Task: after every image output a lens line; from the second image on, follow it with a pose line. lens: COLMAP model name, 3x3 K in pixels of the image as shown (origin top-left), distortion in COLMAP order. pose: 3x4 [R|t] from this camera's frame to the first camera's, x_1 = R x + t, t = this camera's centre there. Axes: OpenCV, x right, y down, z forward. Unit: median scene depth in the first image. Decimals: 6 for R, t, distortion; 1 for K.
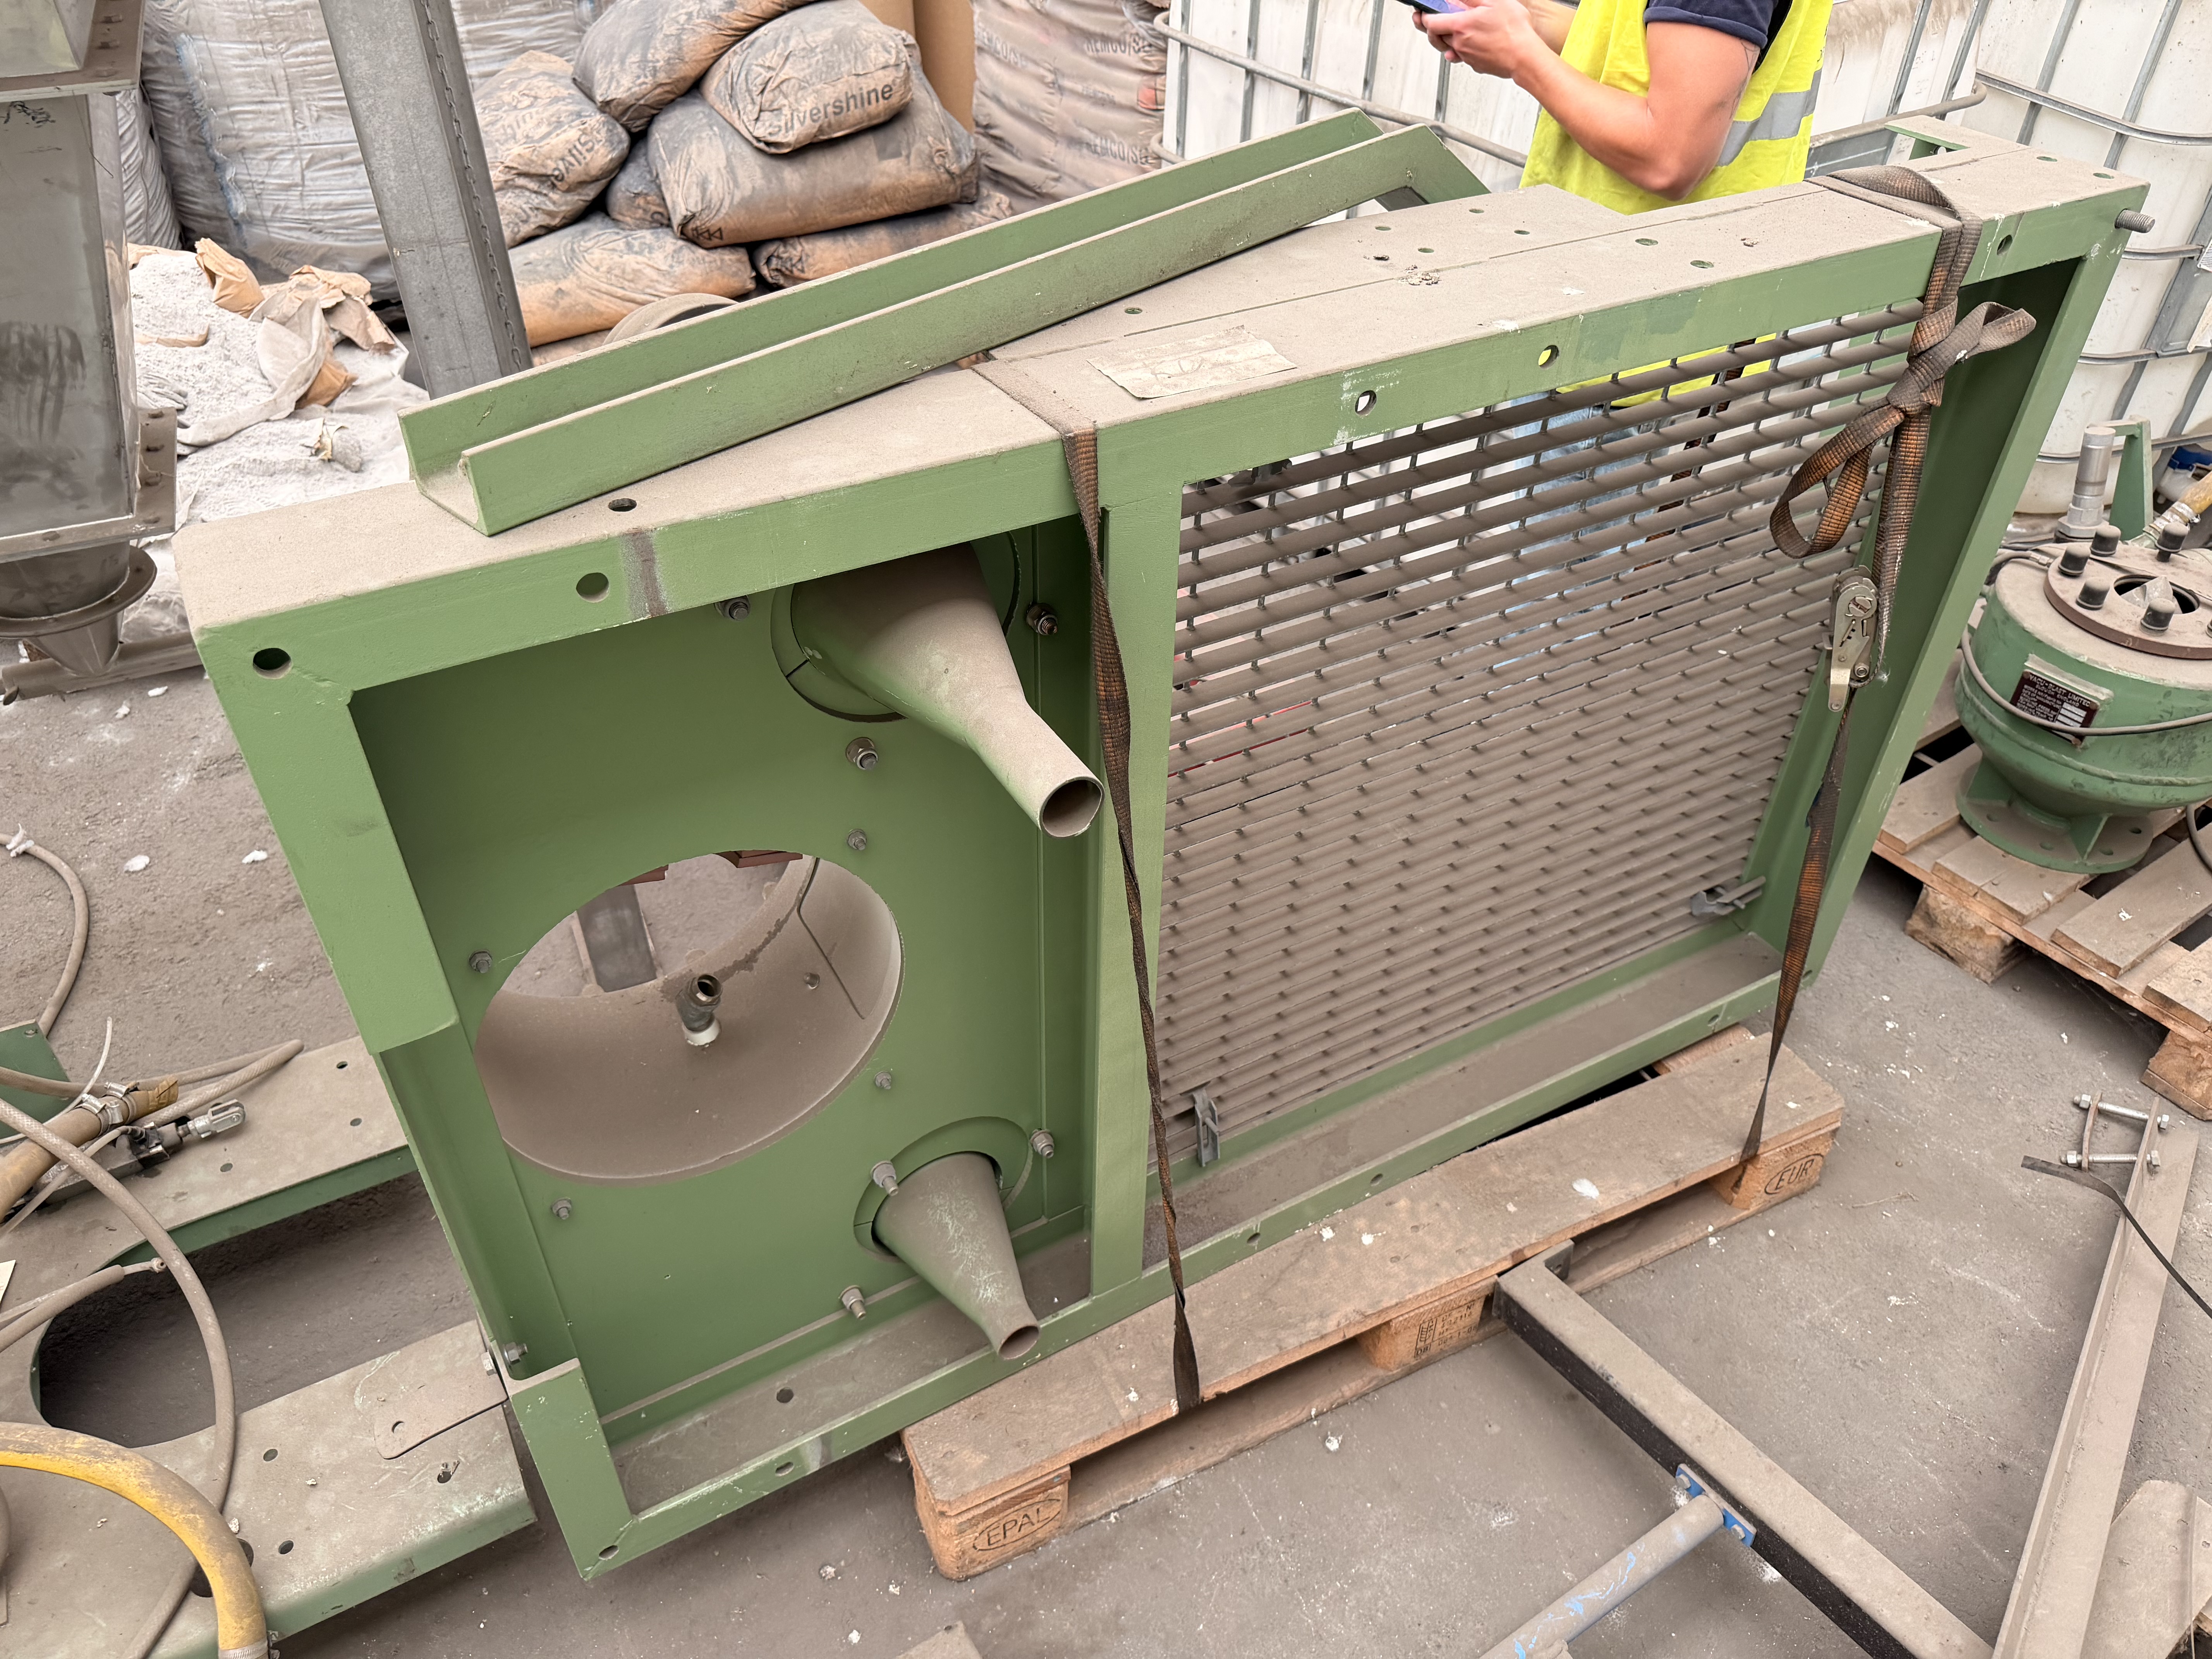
lens RADIAL K [[1560.5, 0, 1101.1], [0, 1560.5, 833.9], [0, 0, 1]] dist [0.027114, -0.031927]
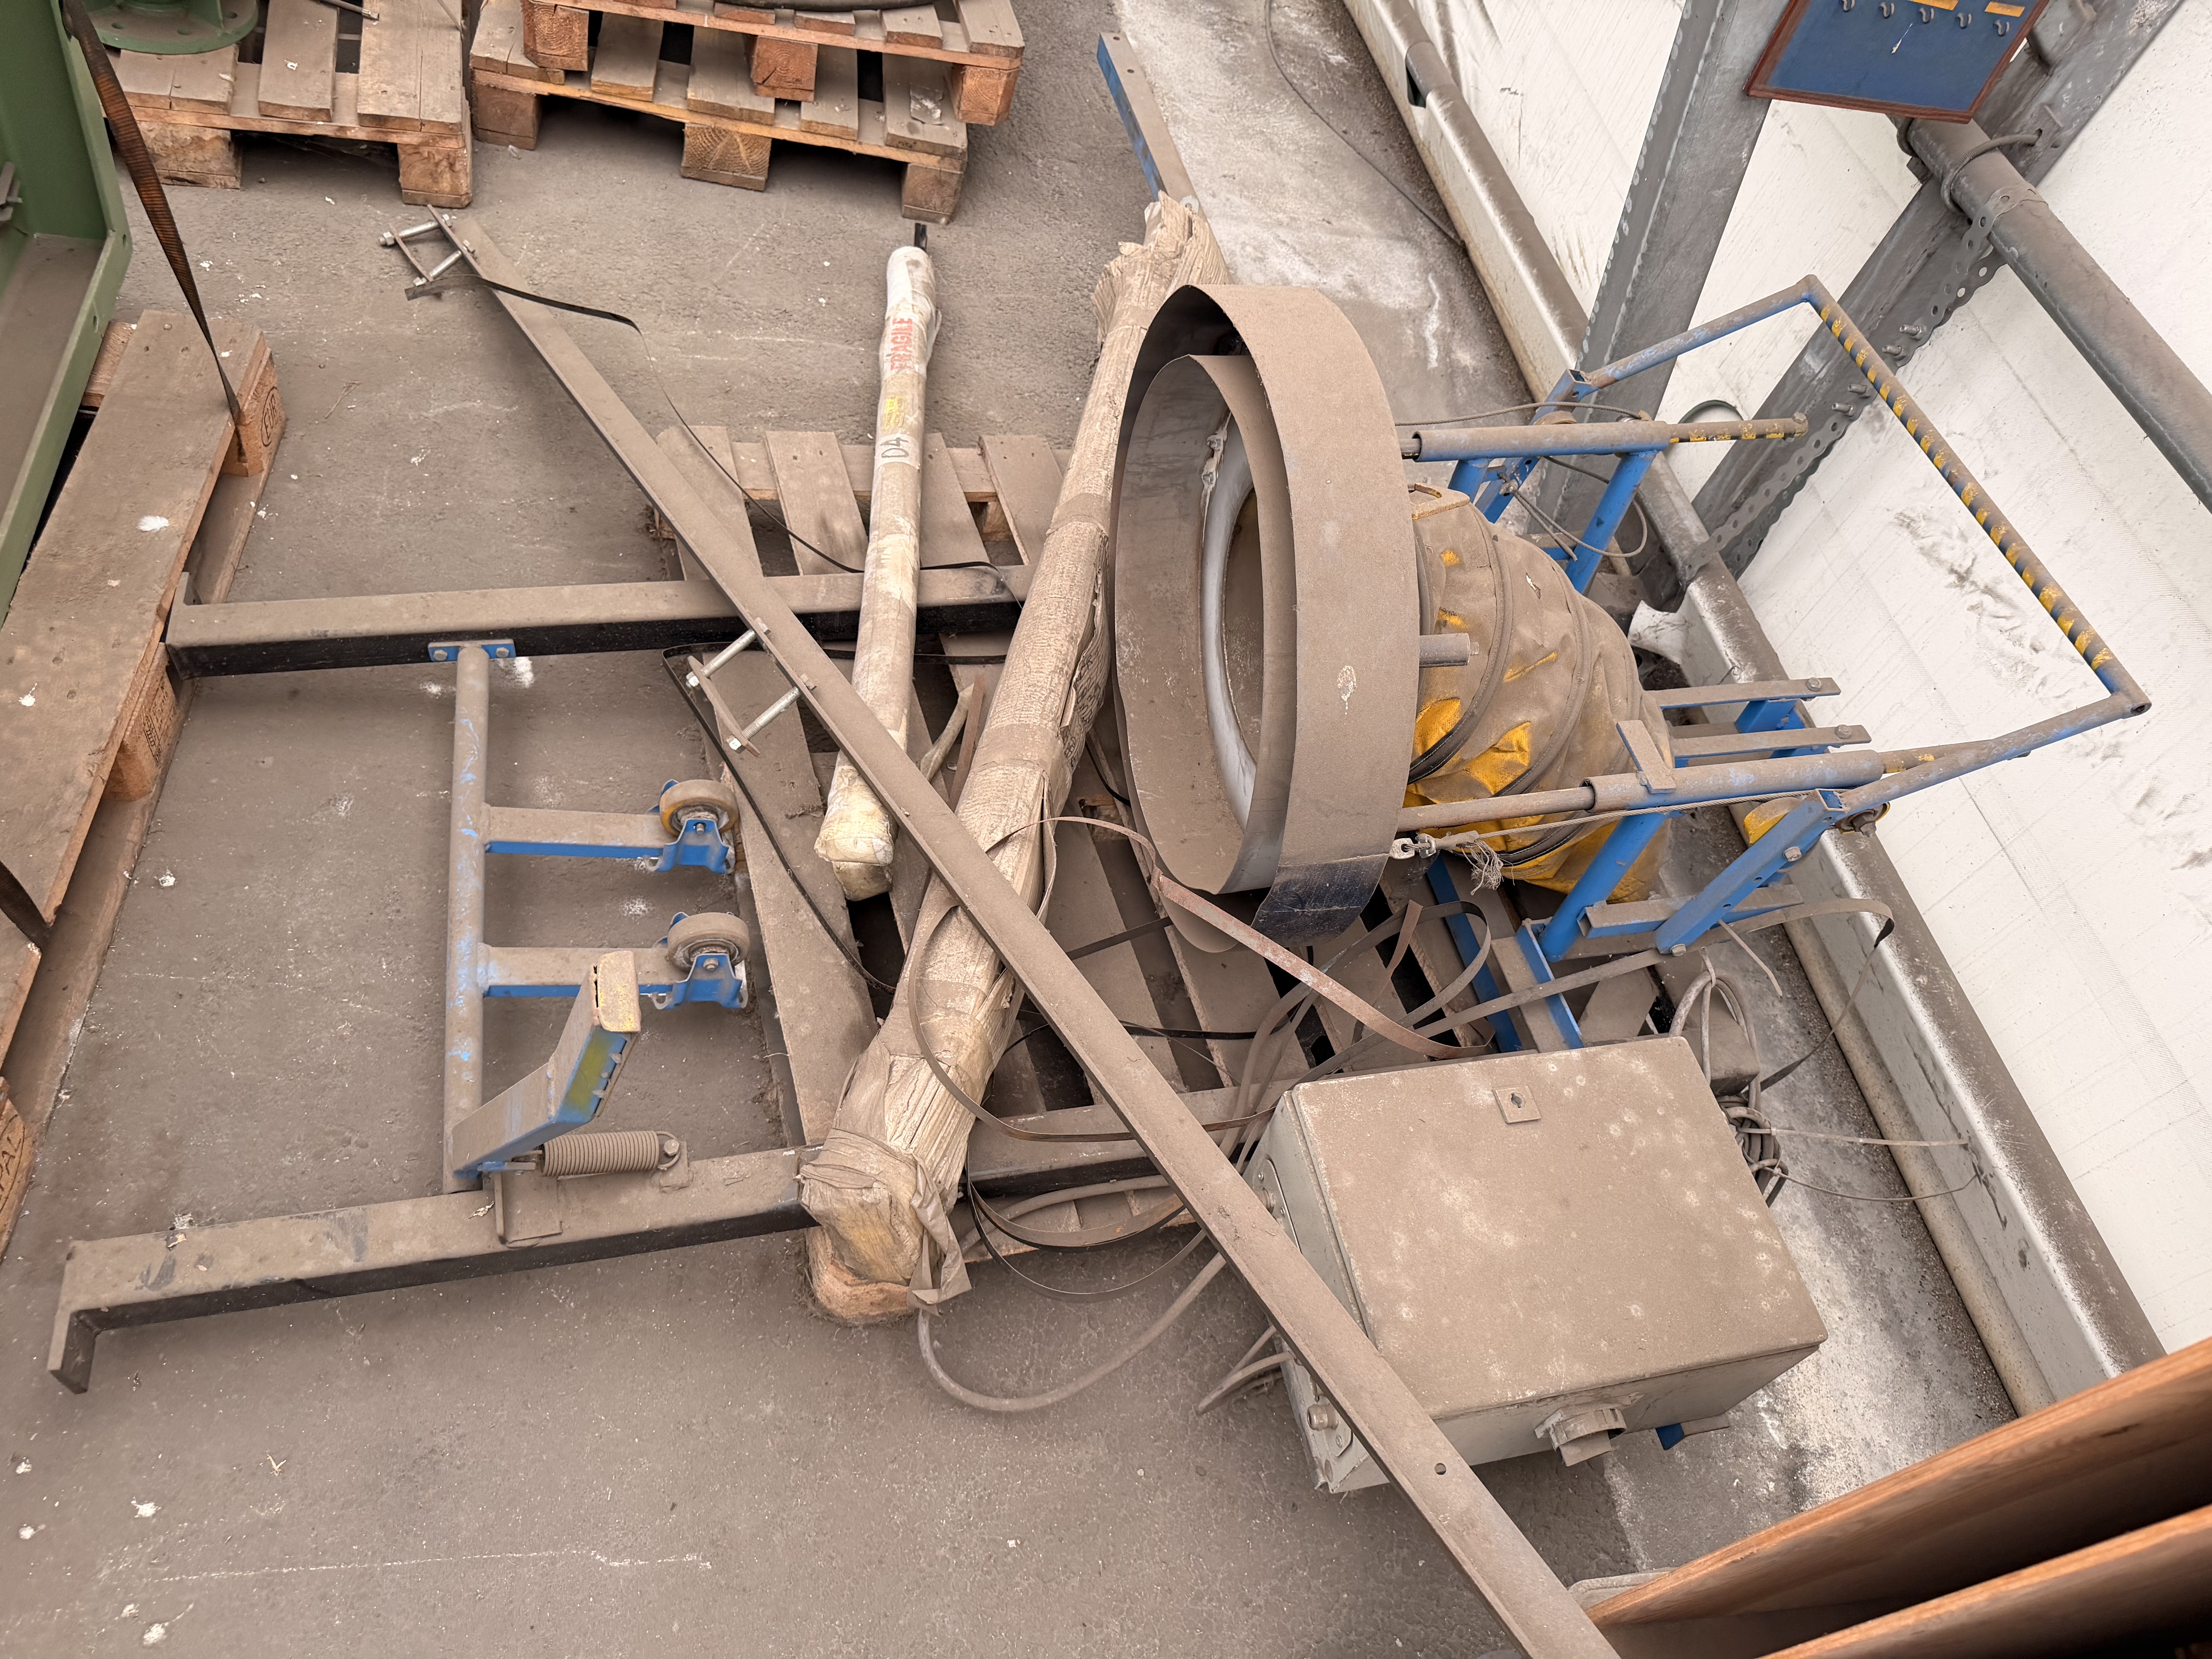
lens RADIAL K [[1560.5, 0, 1108.8], [0, 1560.5, 827.7], [0, 0, 1]] dist [0.027114, -0.031927]
pose [[0.334331, -0.687427, 0.644722, -0.231951], [0.378886, 0.724409, 0.575914, 0.026589], [-0.862942, 0.051731, 0.502649, 0.013708]]
